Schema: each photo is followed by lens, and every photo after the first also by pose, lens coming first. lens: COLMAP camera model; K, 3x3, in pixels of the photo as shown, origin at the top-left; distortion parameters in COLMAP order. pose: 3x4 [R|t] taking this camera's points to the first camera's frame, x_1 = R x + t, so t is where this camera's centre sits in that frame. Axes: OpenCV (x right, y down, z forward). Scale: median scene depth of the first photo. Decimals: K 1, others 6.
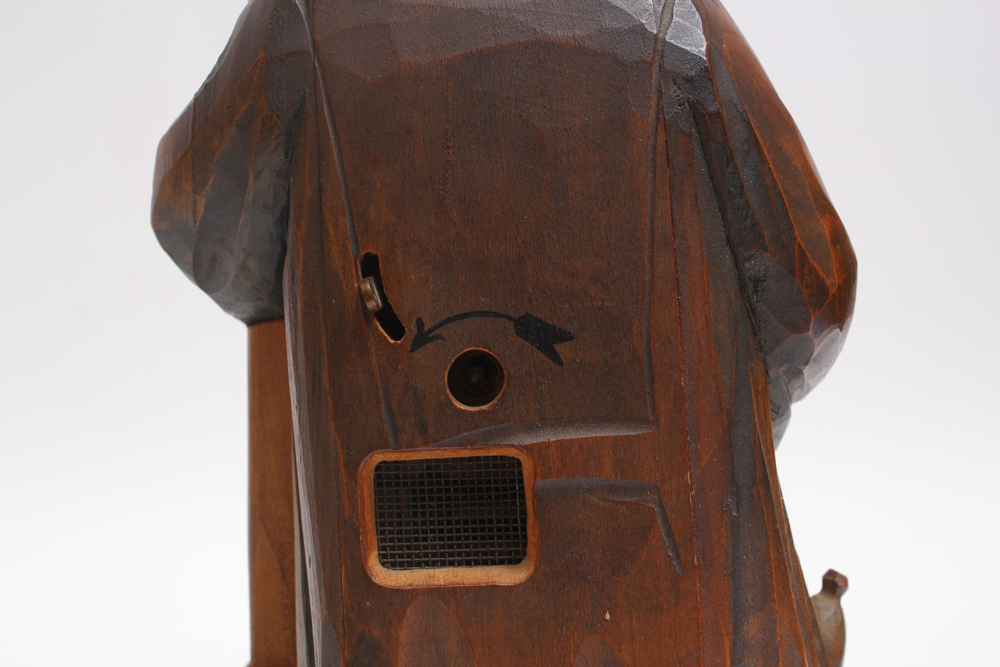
lens RADIAL K [[1616.6, 0, 500.0], [0, 1616.6, 333.5], [0, 0, 1]] dist [0.000792, 0.000000]
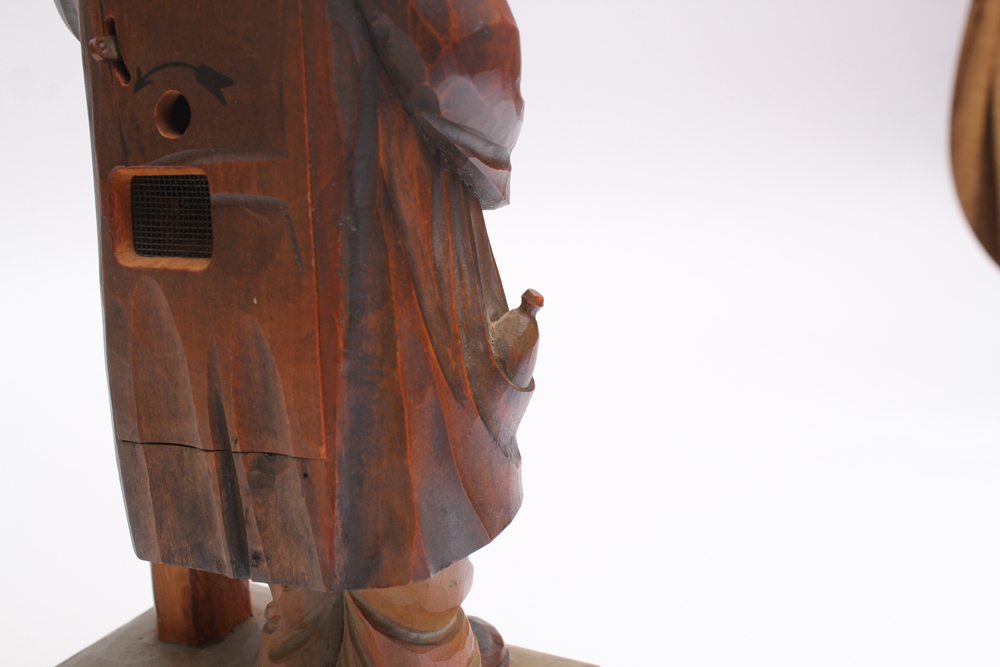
lens RADIAL K [[1343.8, 0, 500.0], [0, 1343.8, 333.3], [0, 0, 1]] dist [-0.022949, 0.000000]
pose [[0.898162, 0.090837, -0.430179, 0.706376], [-0.024297, 0.987184, 0.157726, 0.025214], [0.438993, -0.131212, 0.888858, 0.121853]]
